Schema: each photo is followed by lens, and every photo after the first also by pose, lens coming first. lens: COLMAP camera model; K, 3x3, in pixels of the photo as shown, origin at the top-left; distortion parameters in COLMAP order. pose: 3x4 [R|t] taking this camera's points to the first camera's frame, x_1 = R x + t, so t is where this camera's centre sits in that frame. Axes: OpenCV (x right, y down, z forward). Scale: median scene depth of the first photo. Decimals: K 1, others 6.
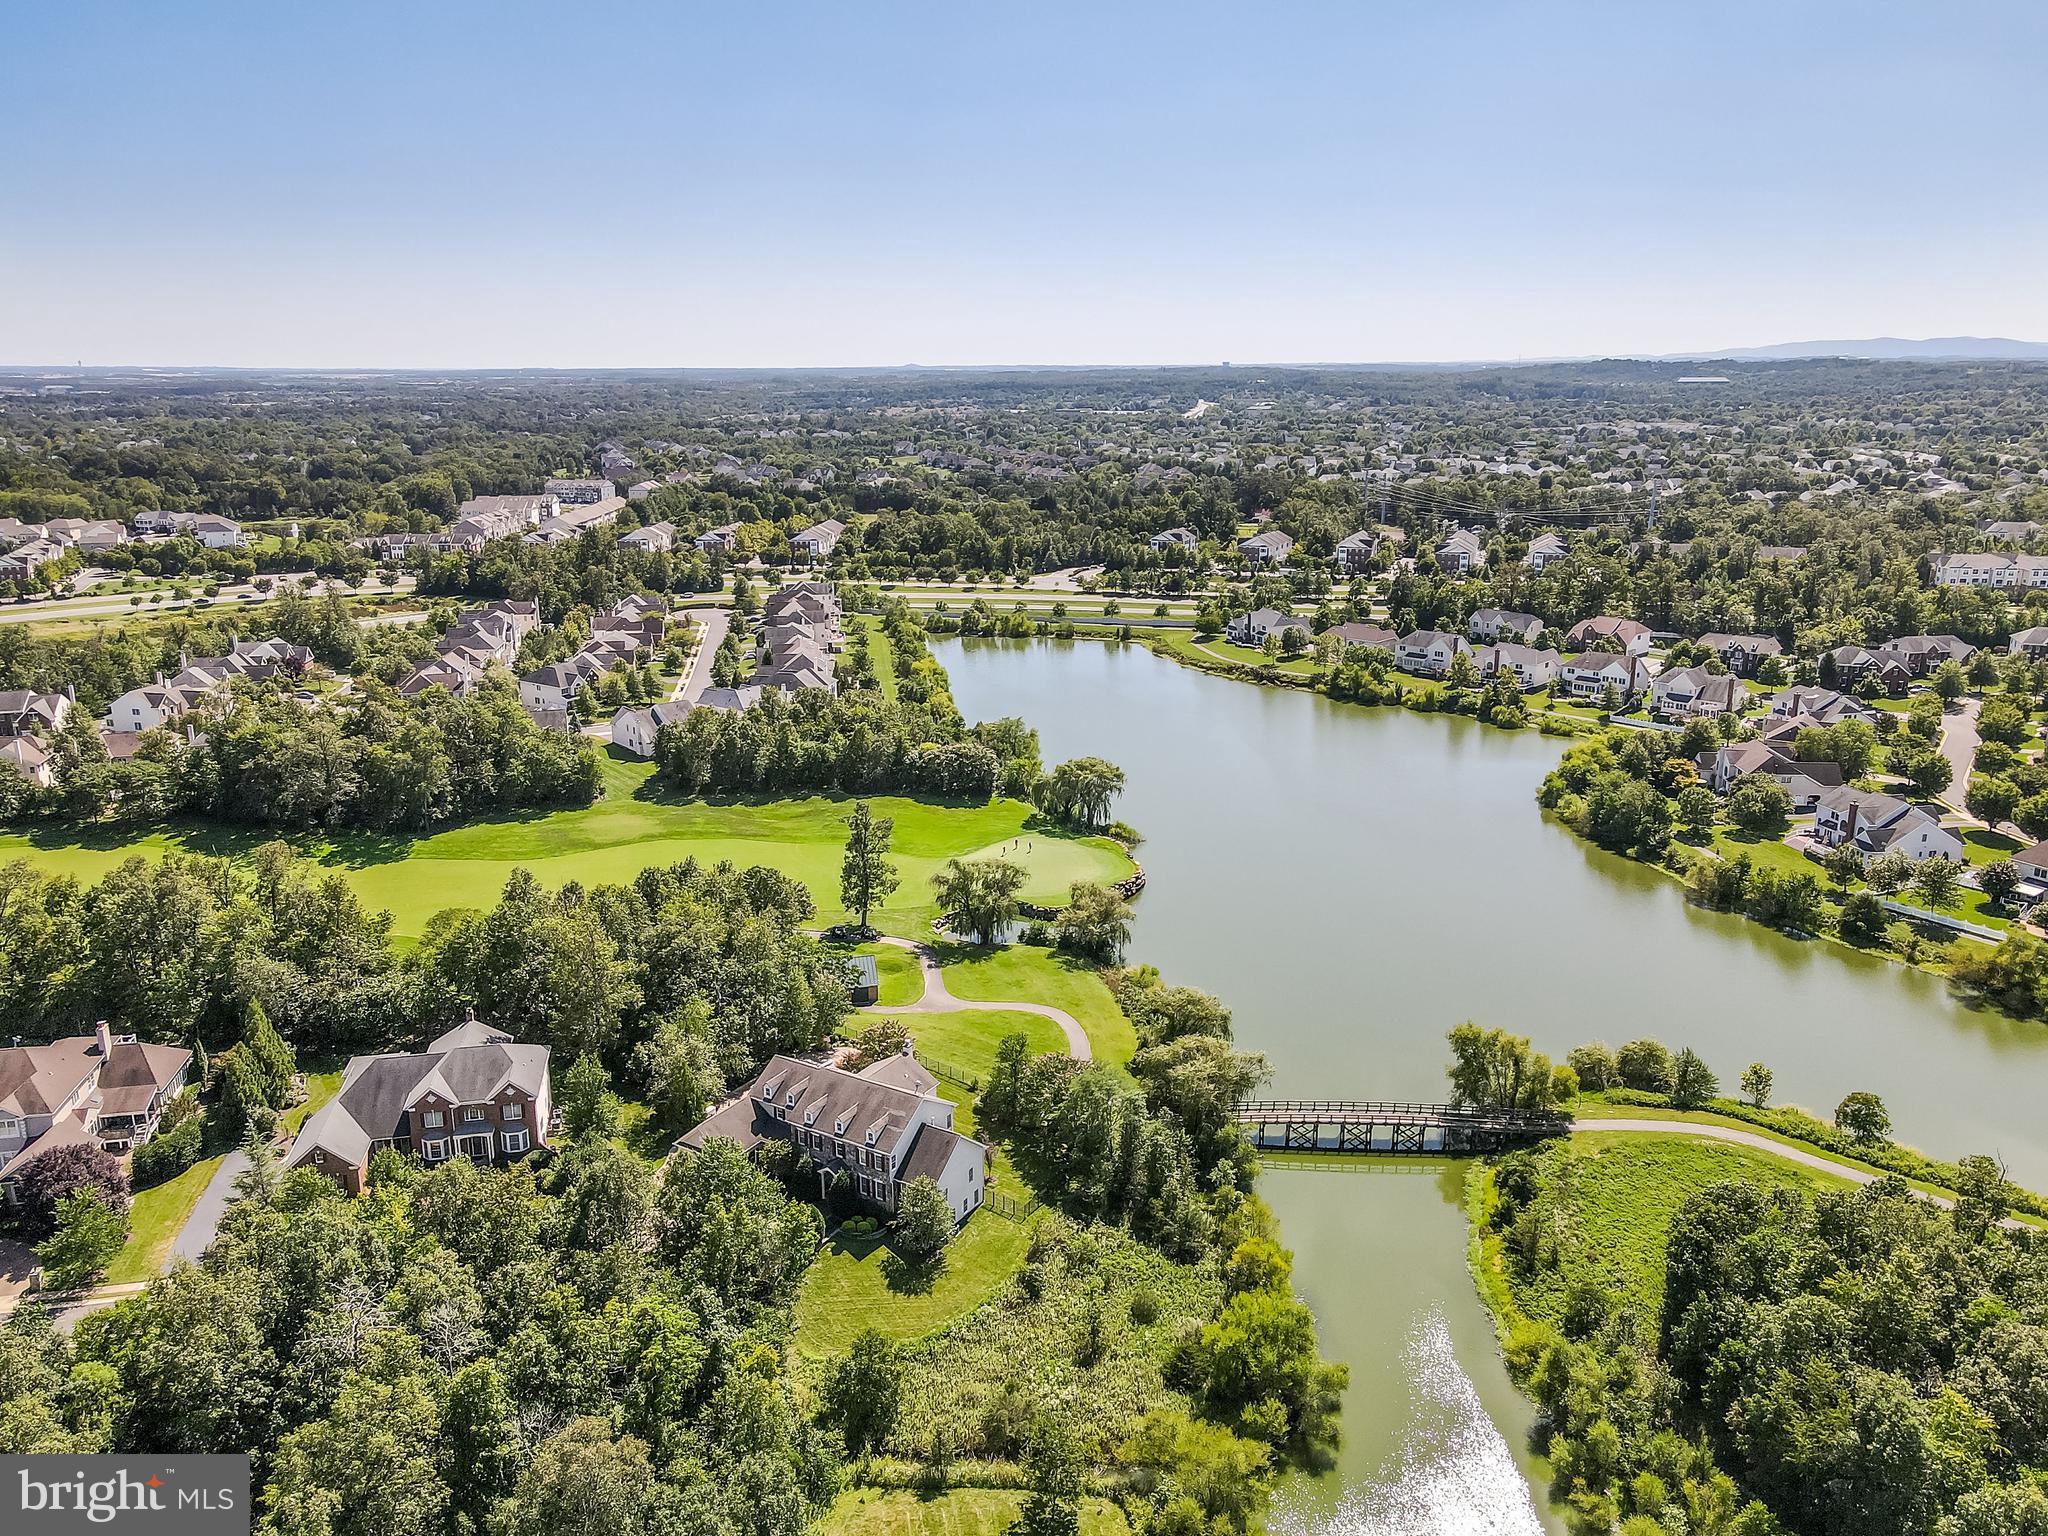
lens RADIAL K [[1448.7, 0, 1023.5], [0, 1448.7, 766.7], [0, 0, 1]] dist [0.005298, -0.004510]
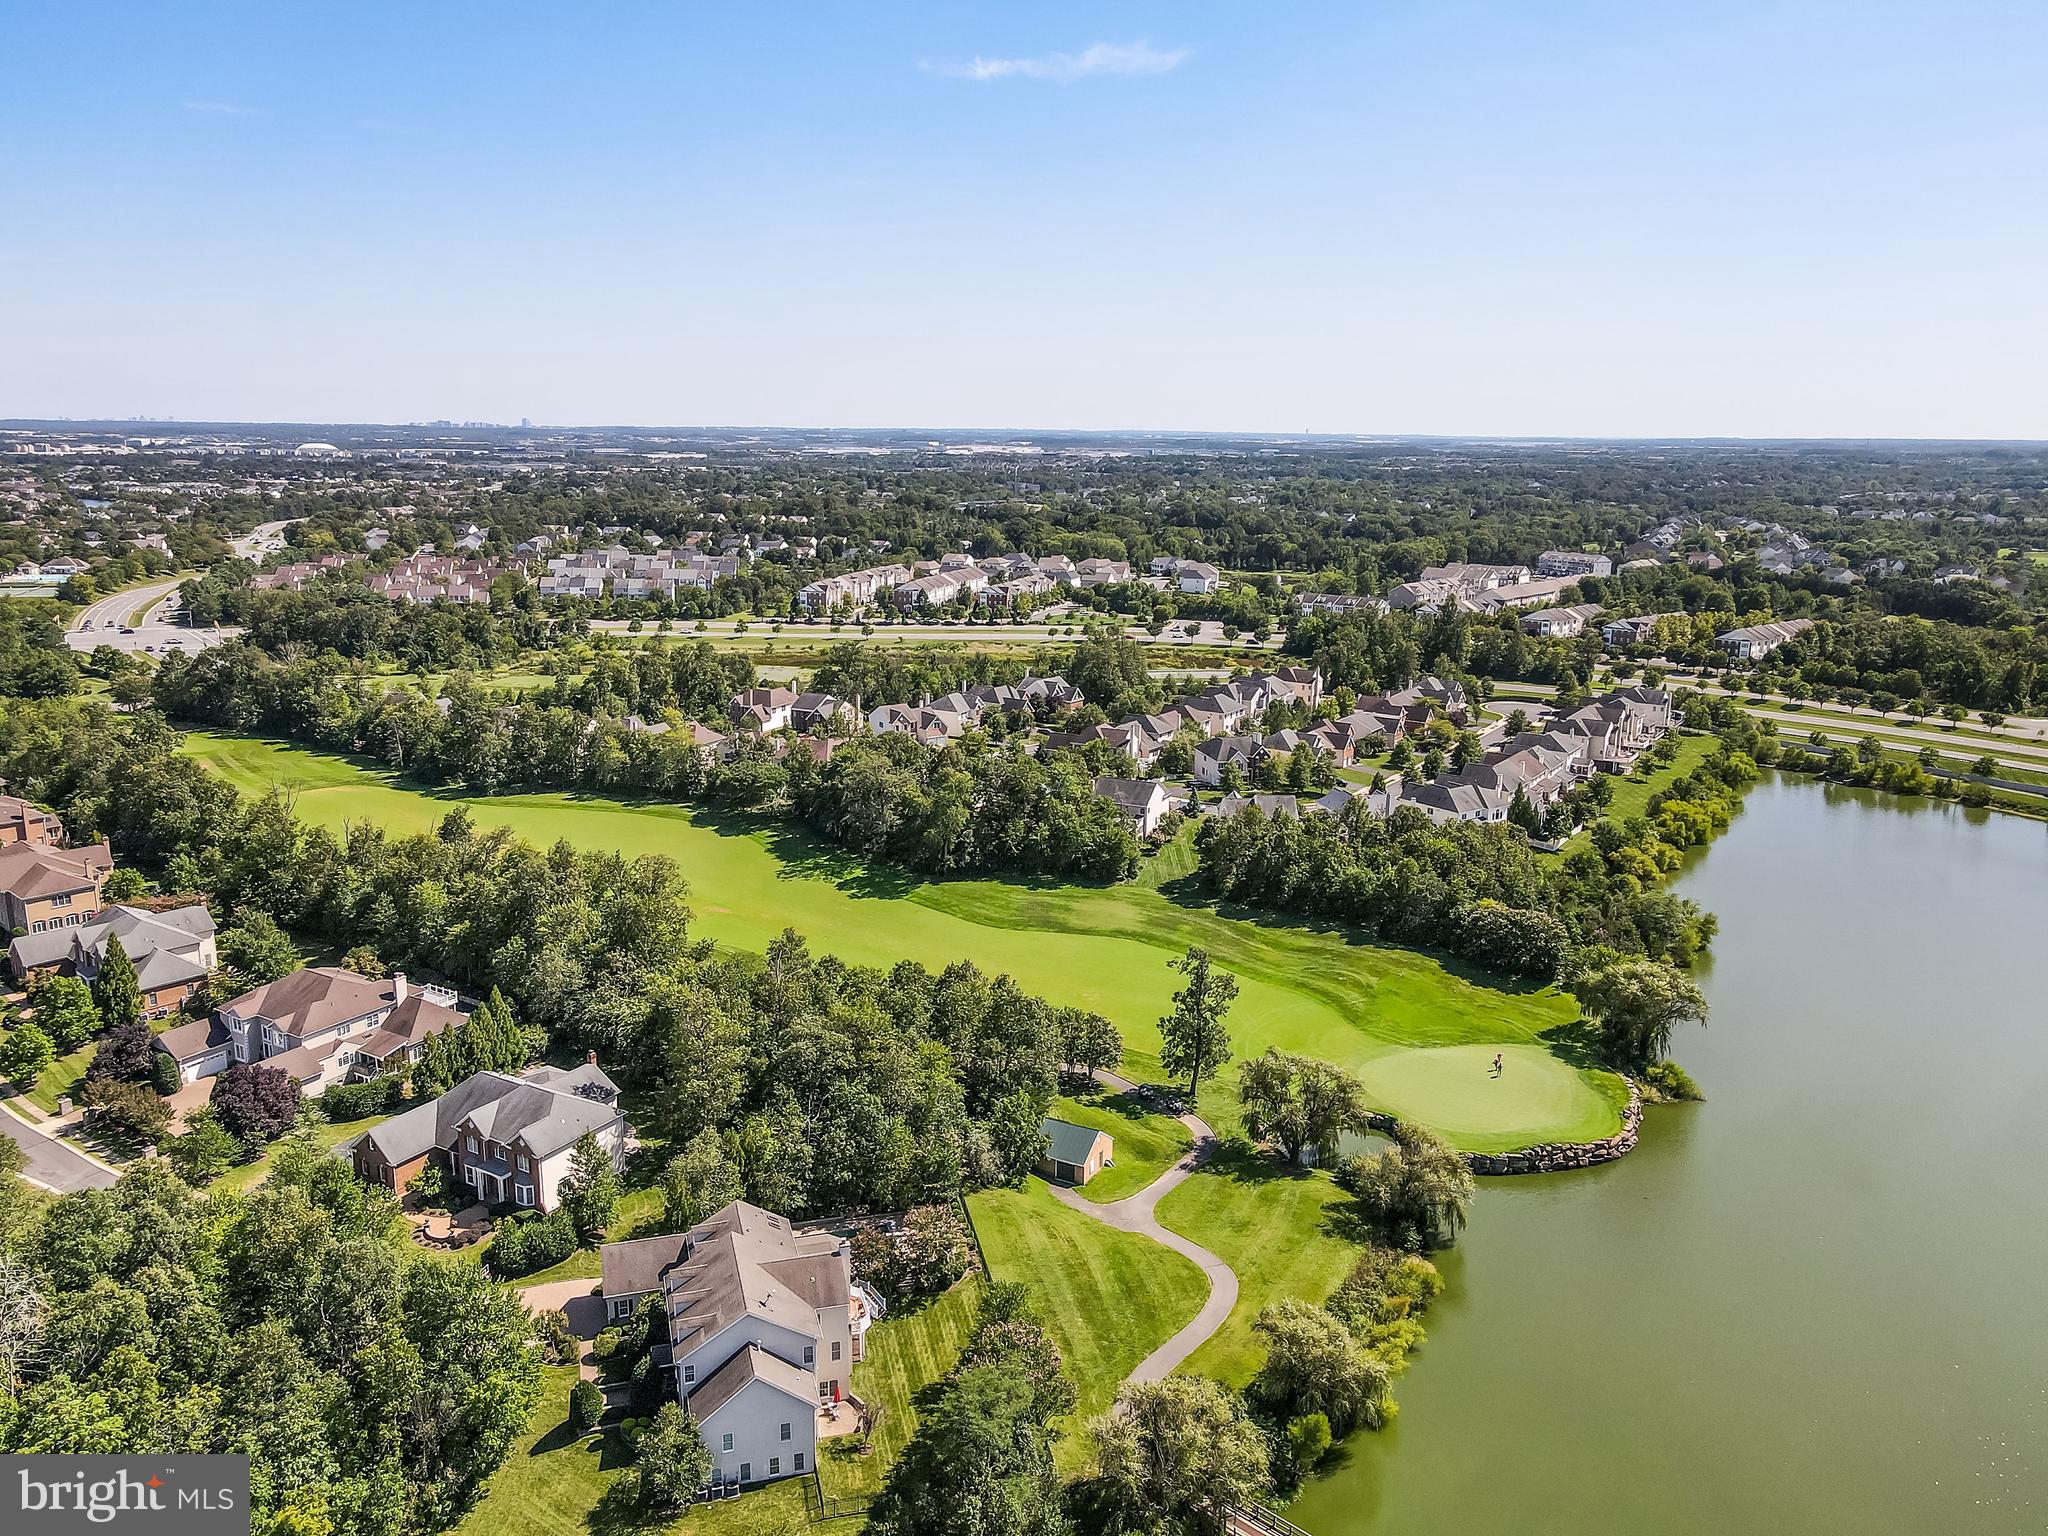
lens RADIAL K [[1550.8, 0, 1023.9], [0, 1550.8, 769.3], [0, 0, 1]] dist [-0.004118, 0.001281]
pose [[0.755156, 0.152986, -0.637443, 0.153086], [-0.189465, 0.981824, 0.011186, -0.026603], [0.627568, 0.112326, 0.770416, 0.126227]]
